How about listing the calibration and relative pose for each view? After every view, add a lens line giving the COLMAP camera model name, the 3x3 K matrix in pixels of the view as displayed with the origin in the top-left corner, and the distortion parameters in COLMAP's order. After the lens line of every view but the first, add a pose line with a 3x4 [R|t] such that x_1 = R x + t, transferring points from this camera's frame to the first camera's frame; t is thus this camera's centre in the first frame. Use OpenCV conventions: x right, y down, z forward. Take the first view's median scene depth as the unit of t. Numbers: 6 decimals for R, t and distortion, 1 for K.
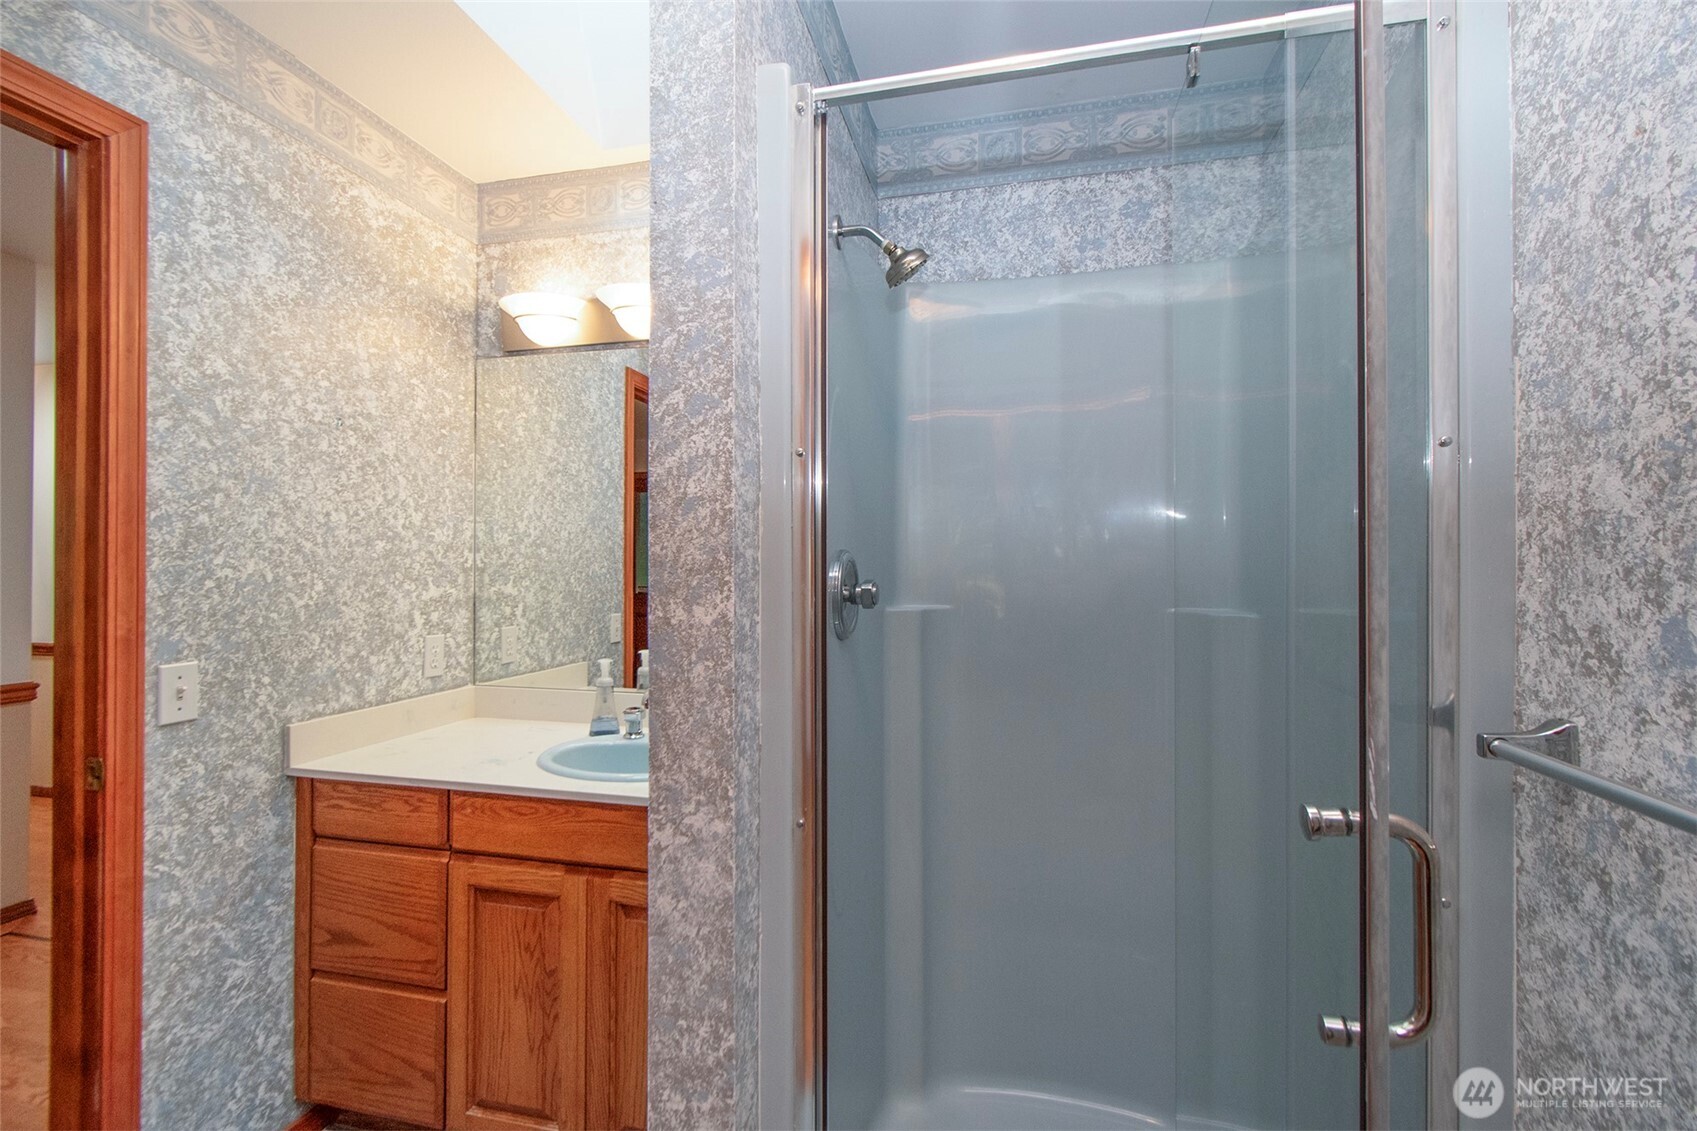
lens RADIAL K [[759.4, 0, 814.4], [0, 759.4, 563.0], [0, 0, 1]] dist [0.004596, 0.000217]
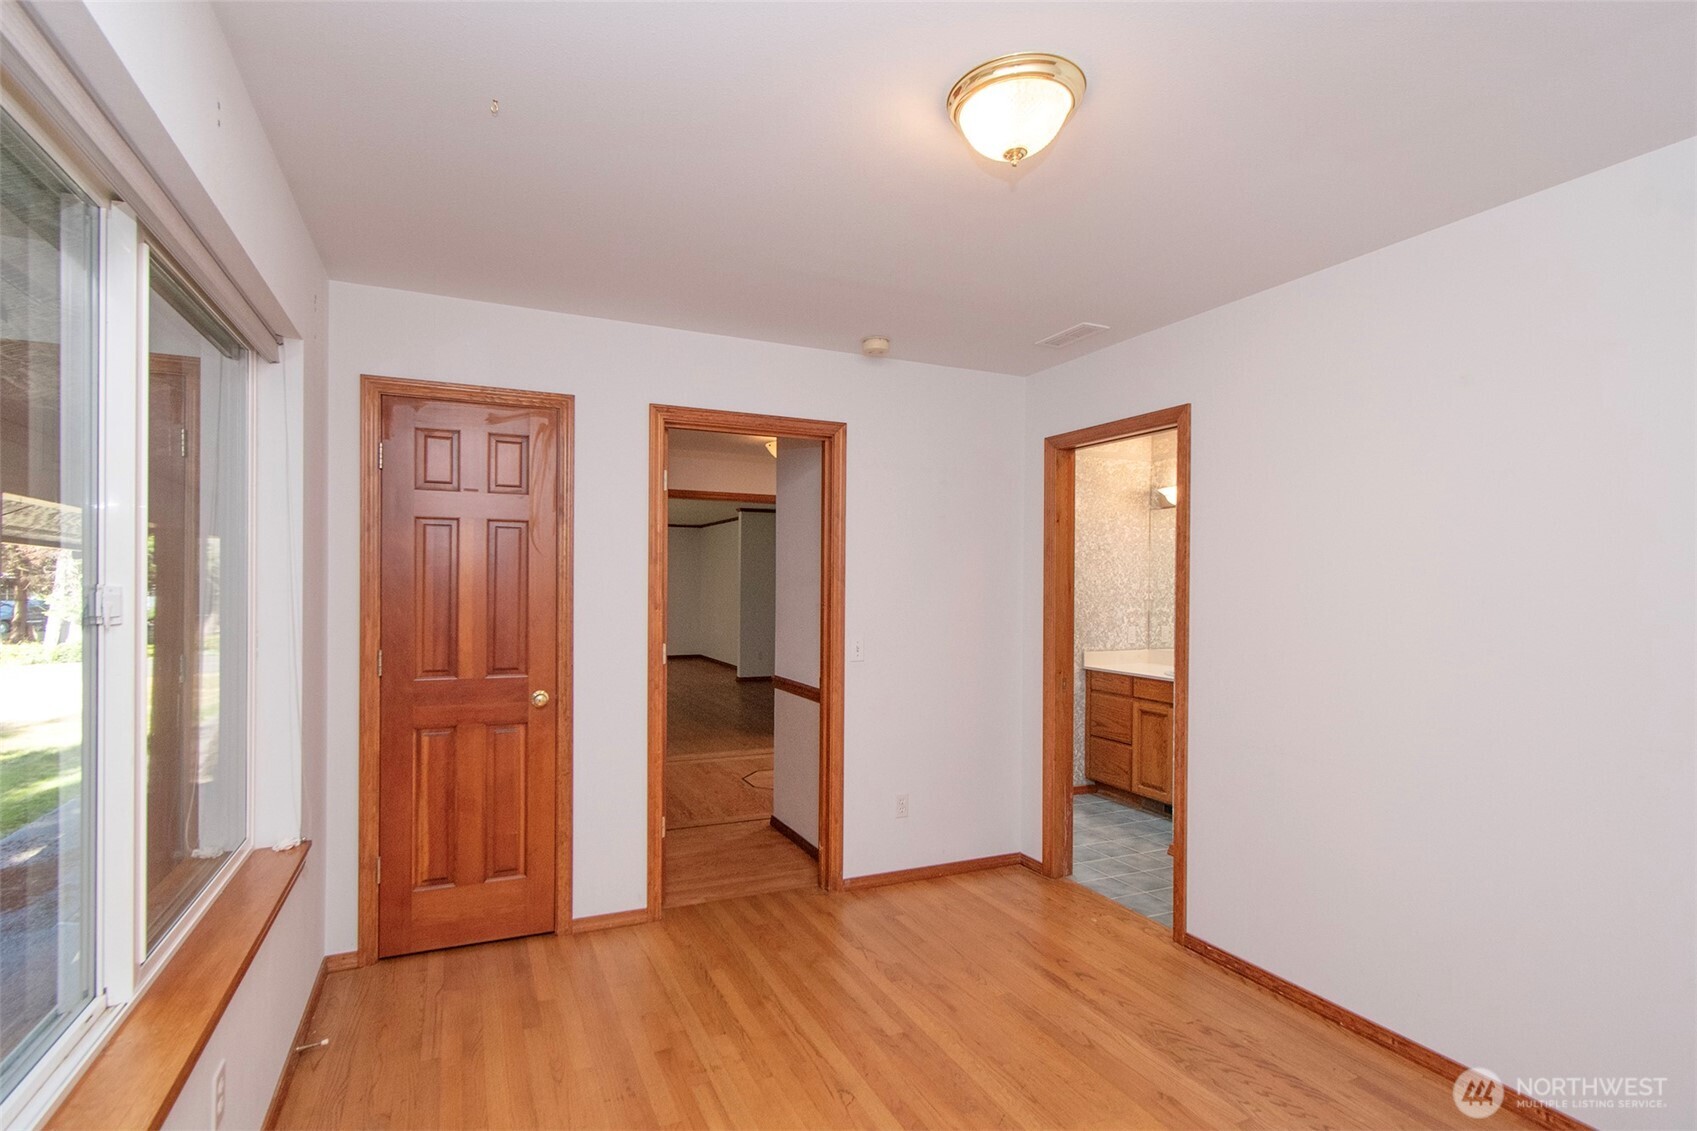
lens RADIAL K [[759.4, 0, 846.4], [0, 759.4, 573.2], [0, 0, 1]] dist [0.004596, 0.000217]
pose [[0.656437, 0.002225, -0.754377, 0.889210], [-0.007995, 0.999960, -0.004008, -0.073566], [0.754338, 0.008662, 0.656429, -1.560602]]
